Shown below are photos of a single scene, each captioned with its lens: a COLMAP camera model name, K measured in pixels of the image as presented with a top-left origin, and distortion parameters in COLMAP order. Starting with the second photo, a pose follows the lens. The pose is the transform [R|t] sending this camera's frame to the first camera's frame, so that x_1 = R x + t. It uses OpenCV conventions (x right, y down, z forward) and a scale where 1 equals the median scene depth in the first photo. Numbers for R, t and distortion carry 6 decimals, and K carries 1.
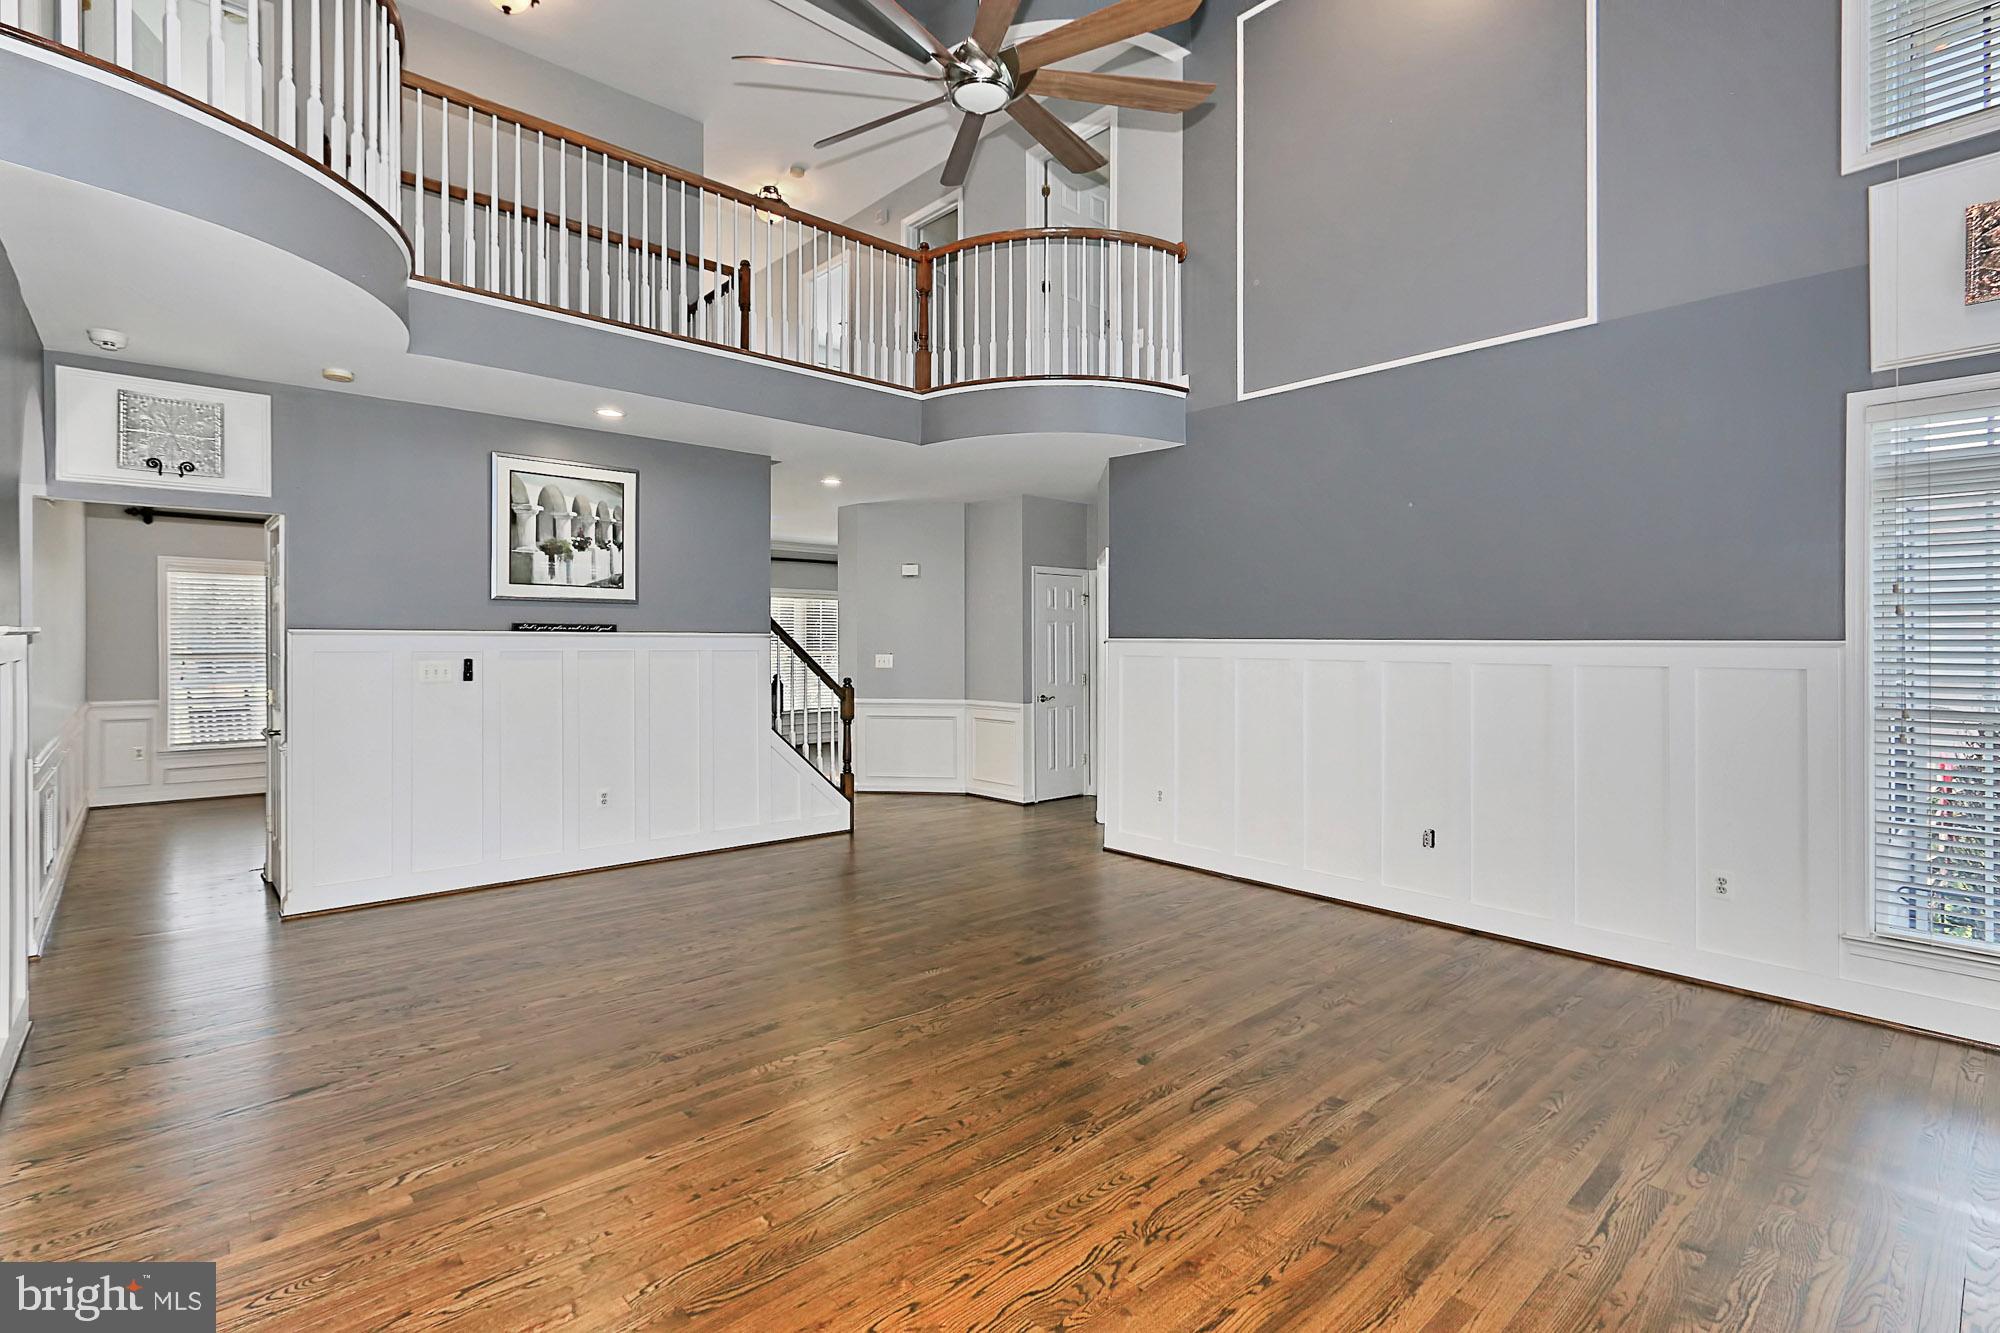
lens RADIAL K [[923.8, 0, 994.9], [0, 923.8, 641.0], [0, 0, 1]] dist [-0.000693, 0.000828]
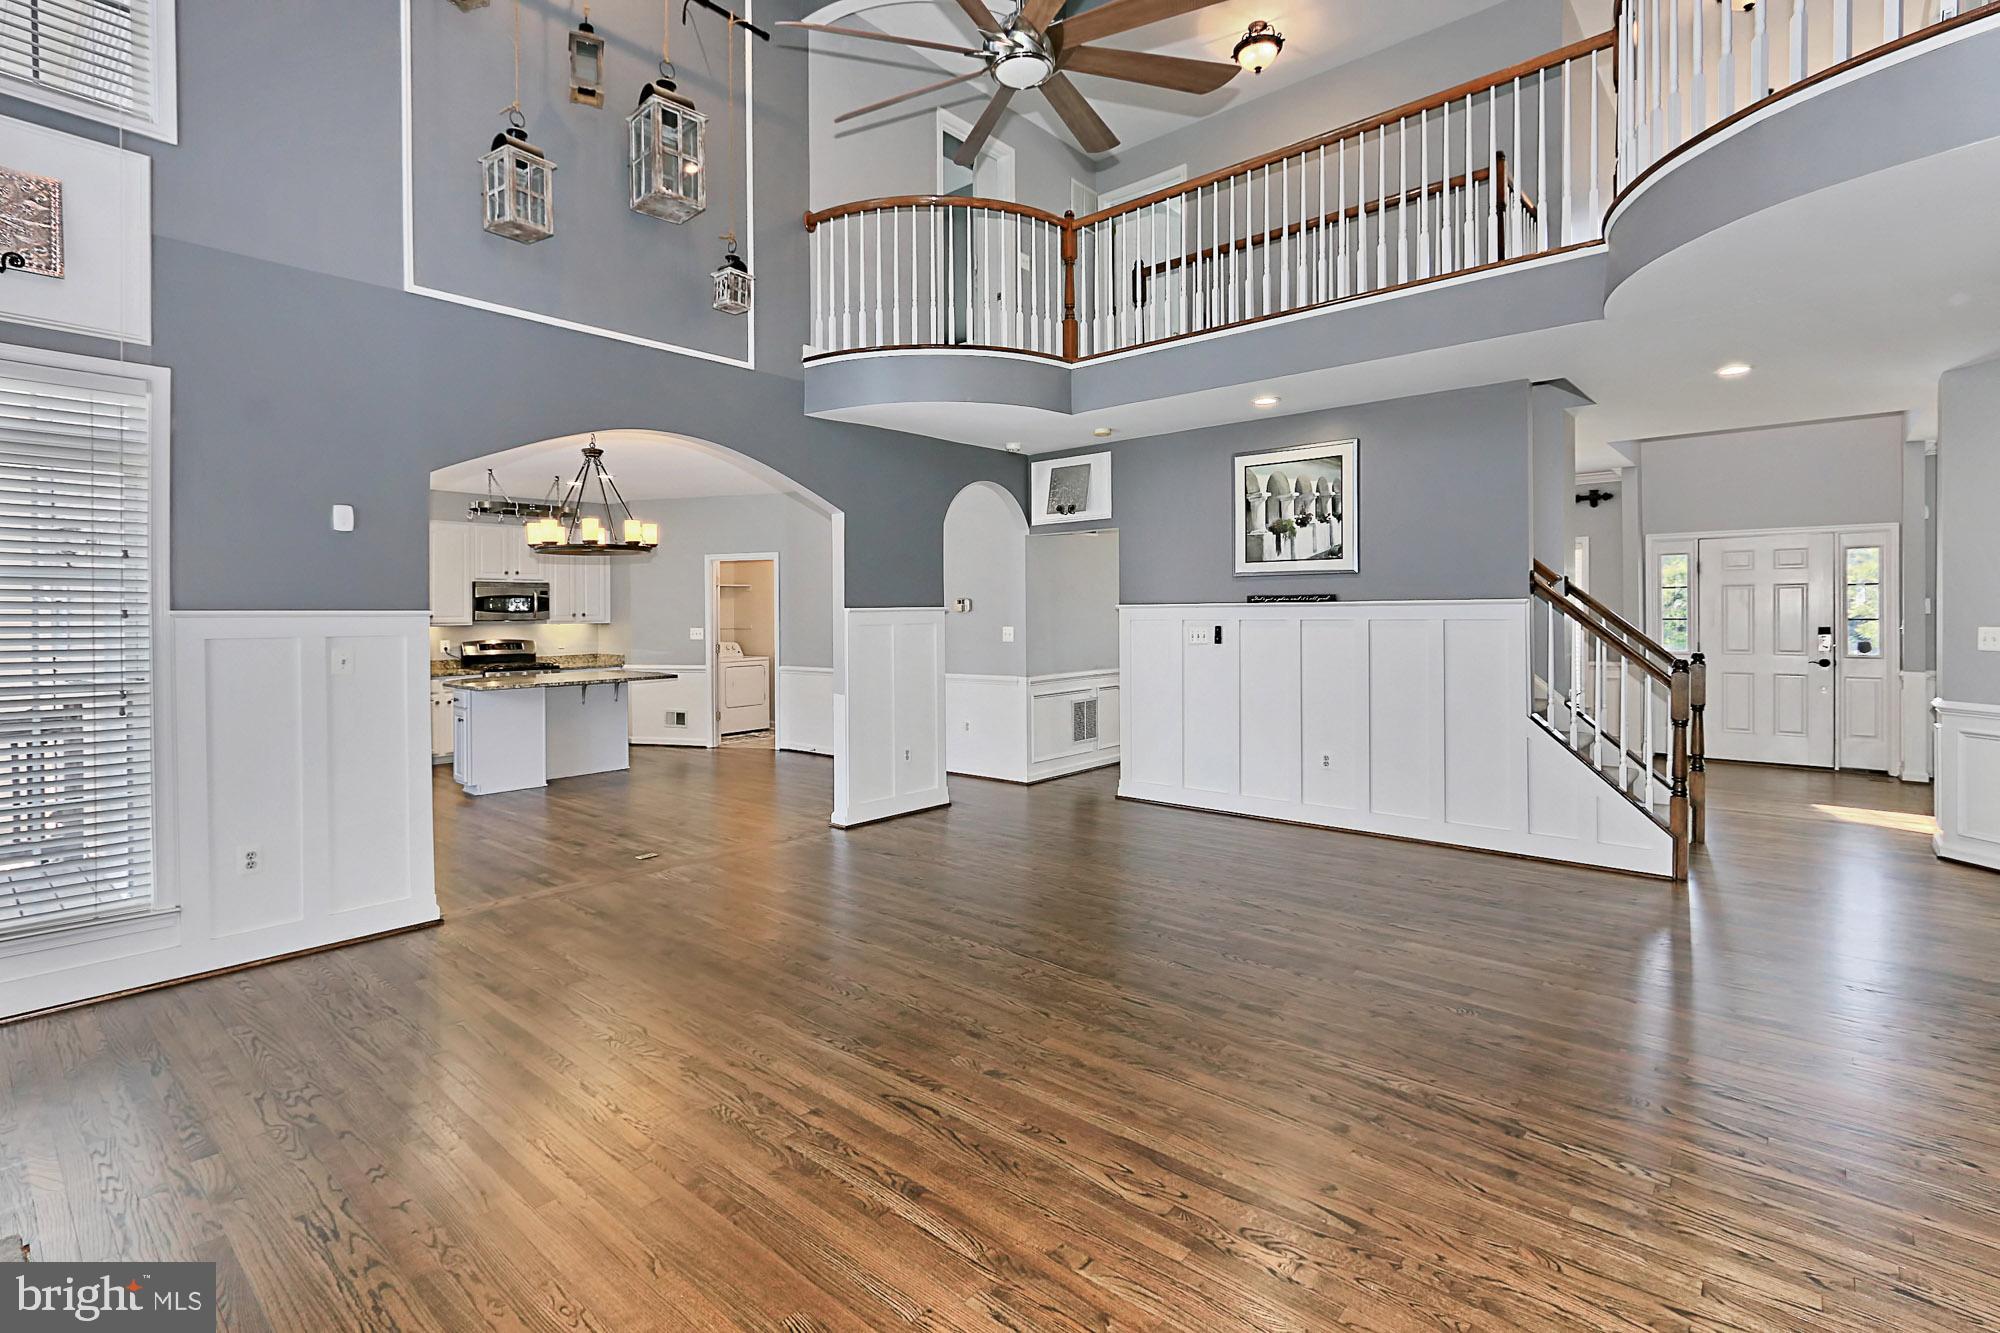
lens RADIAL K [[928.2, 0, 960.4], [0, 928.2, 613.9], [0, 0, 1]] dist [-0.001340, -0.000249]
pose [[0.110463, -0.005007, -0.993868, 0.654179], [0.008910, 0.999952, -0.004047, 0.005472], [0.993840, -0.008408, 0.110502, 0.537273]]
